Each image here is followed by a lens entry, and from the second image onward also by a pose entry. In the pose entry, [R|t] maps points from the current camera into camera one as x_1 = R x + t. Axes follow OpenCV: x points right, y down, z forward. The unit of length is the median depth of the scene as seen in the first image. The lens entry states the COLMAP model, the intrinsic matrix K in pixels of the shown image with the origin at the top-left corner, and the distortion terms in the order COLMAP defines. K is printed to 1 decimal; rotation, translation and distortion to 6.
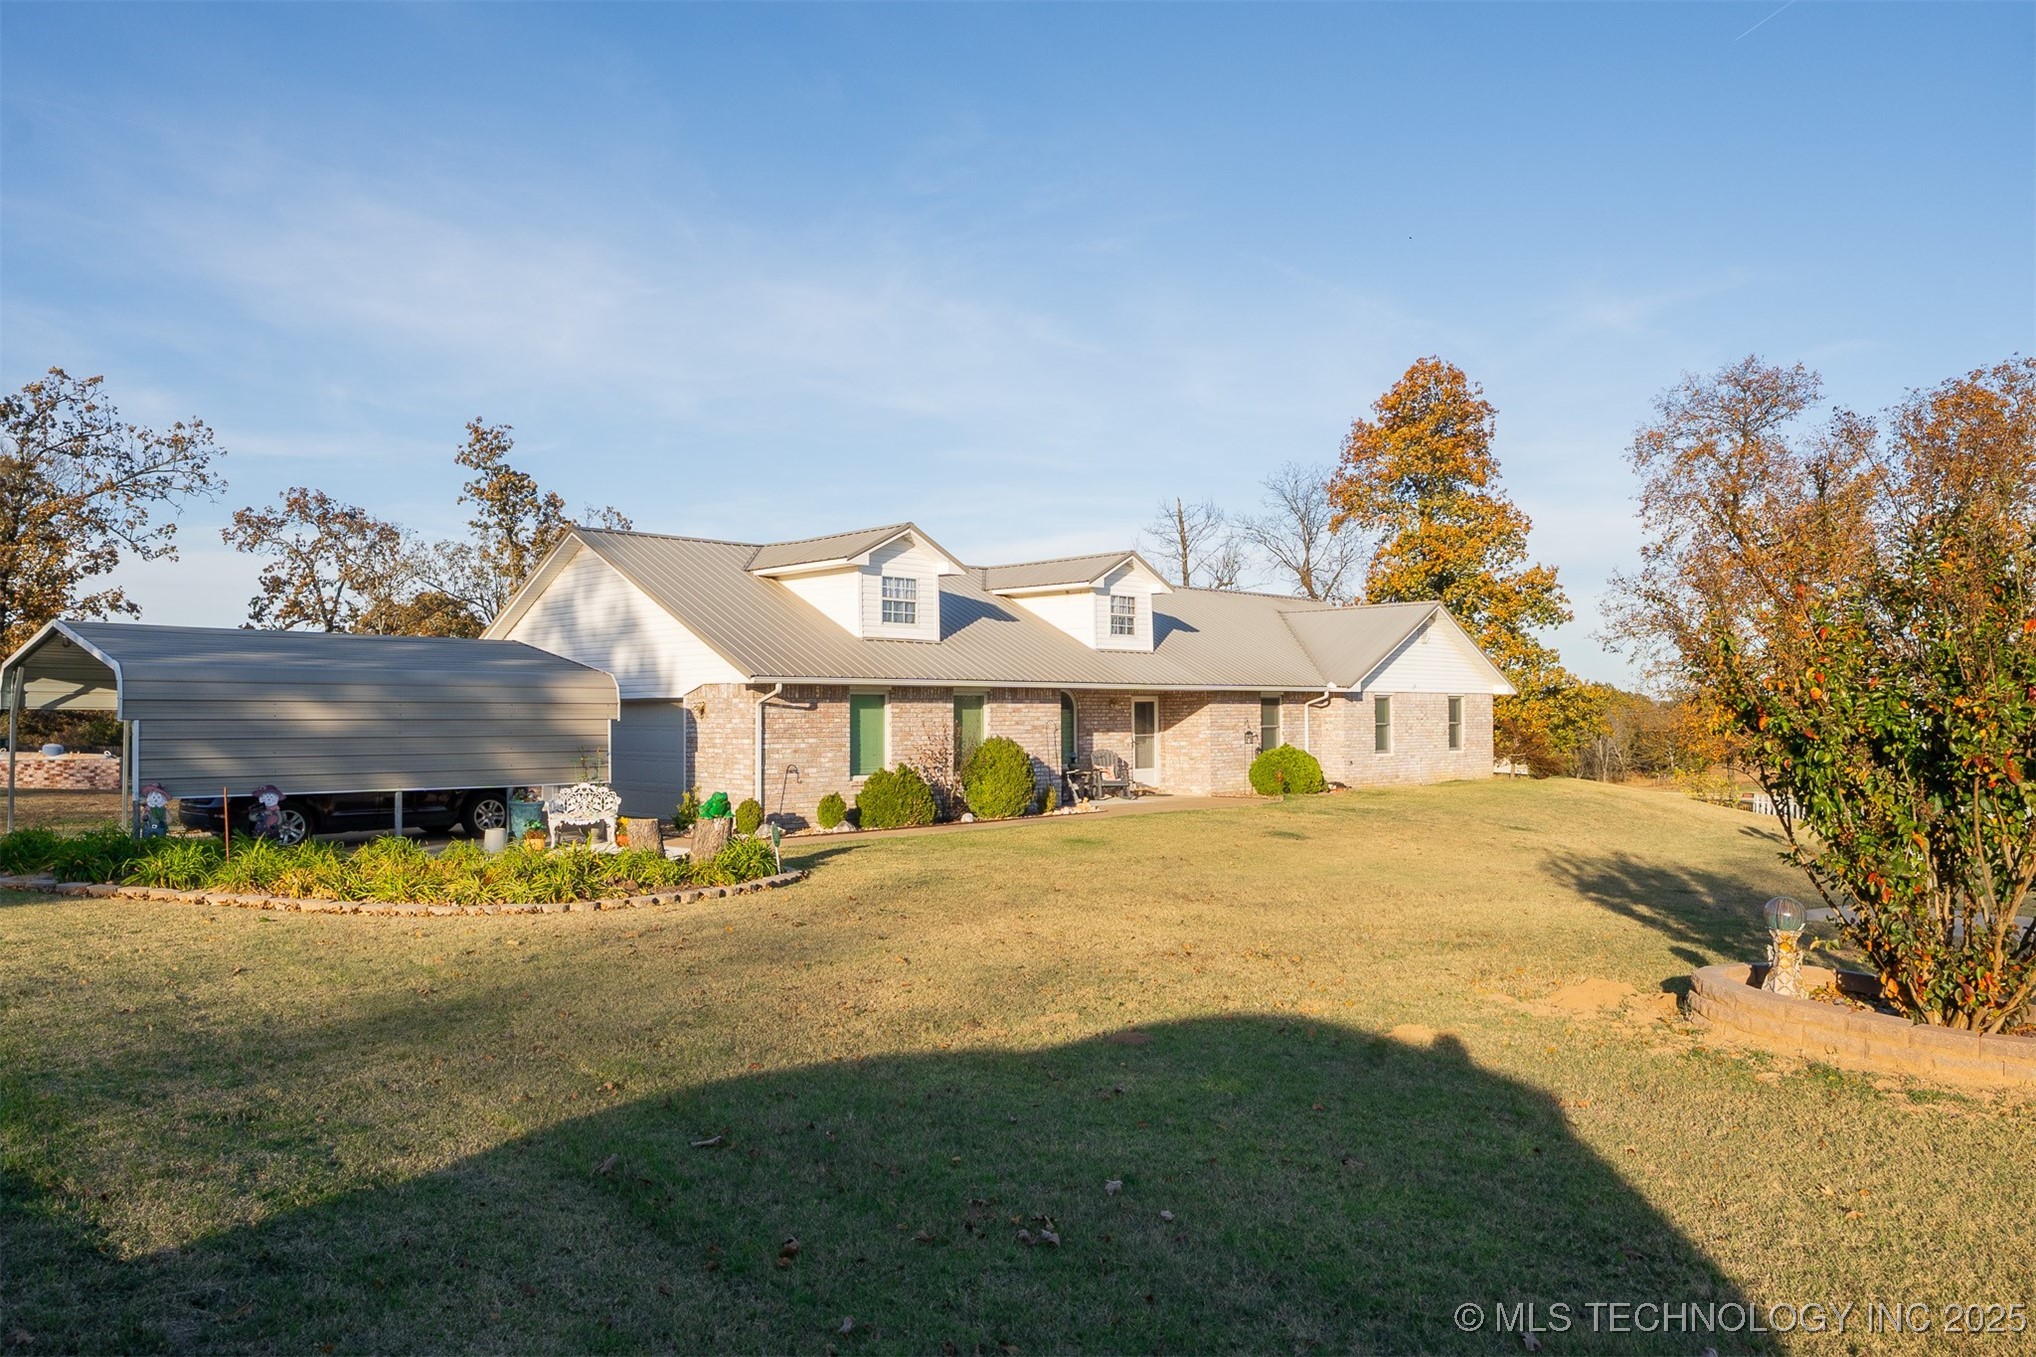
lens RADIAL K [[1419.7, 0, 996.0], [0, 1419.7, 716.0], [0, 0, 1]] dist [-0.000293, -0.002880]
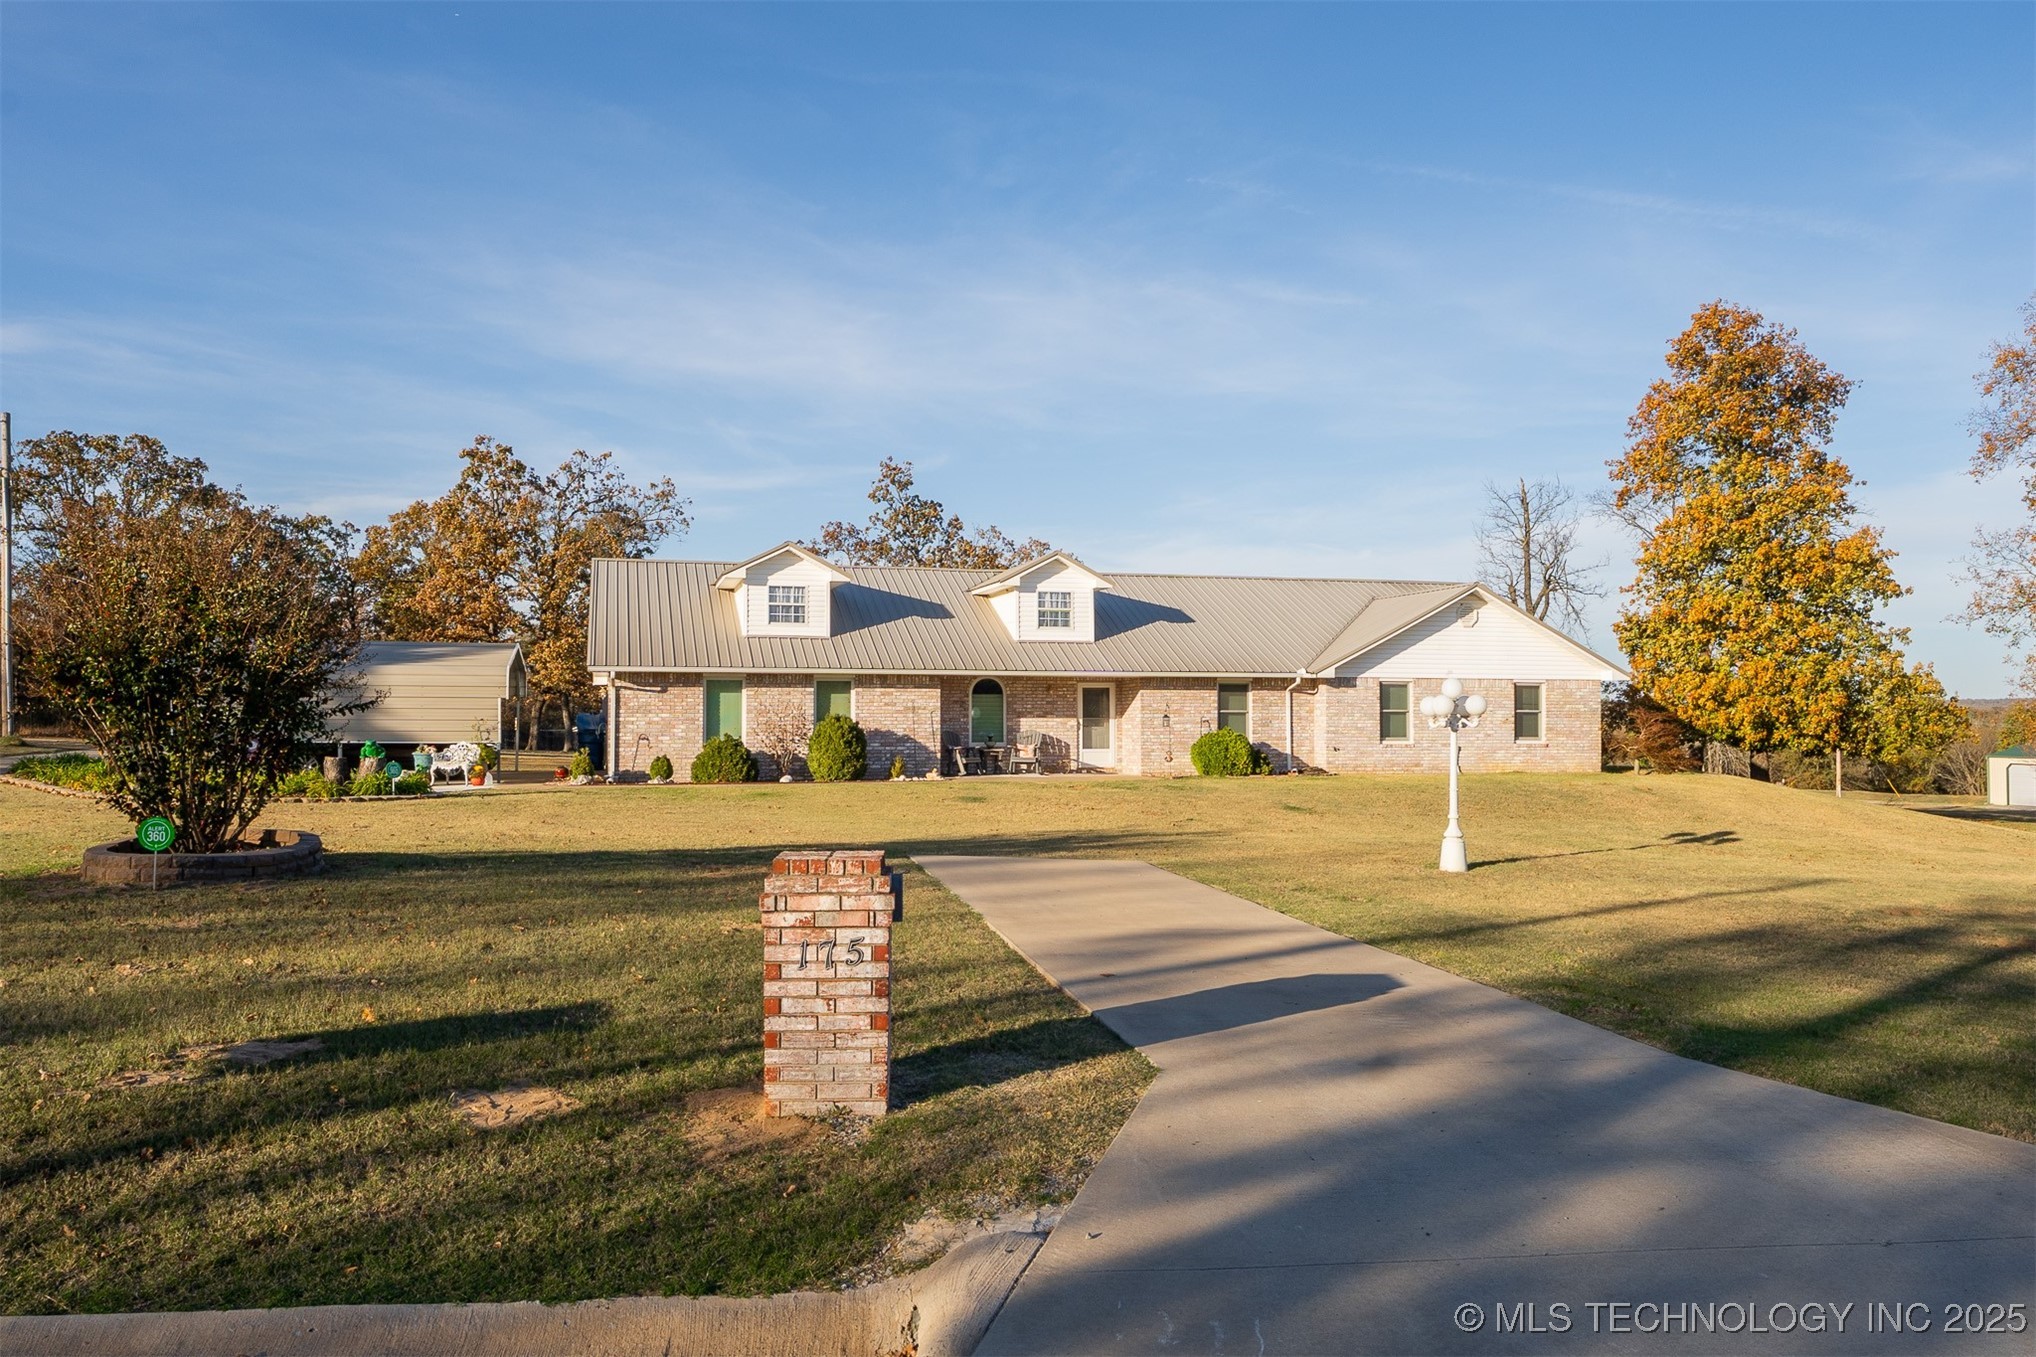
lens RADIAL K [[1419.7, 0, 996.0], [0, 1419.7, 716.0], [0, 0, 1]] dist [-0.000293, -0.002880]
pose [[0.876264, 0.004996, -0.481805, 0.565056], [-0.005507, 0.999985, 0.000354, 0.011491], [0.481800, 0.002344, 0.876278, 0.002736]]
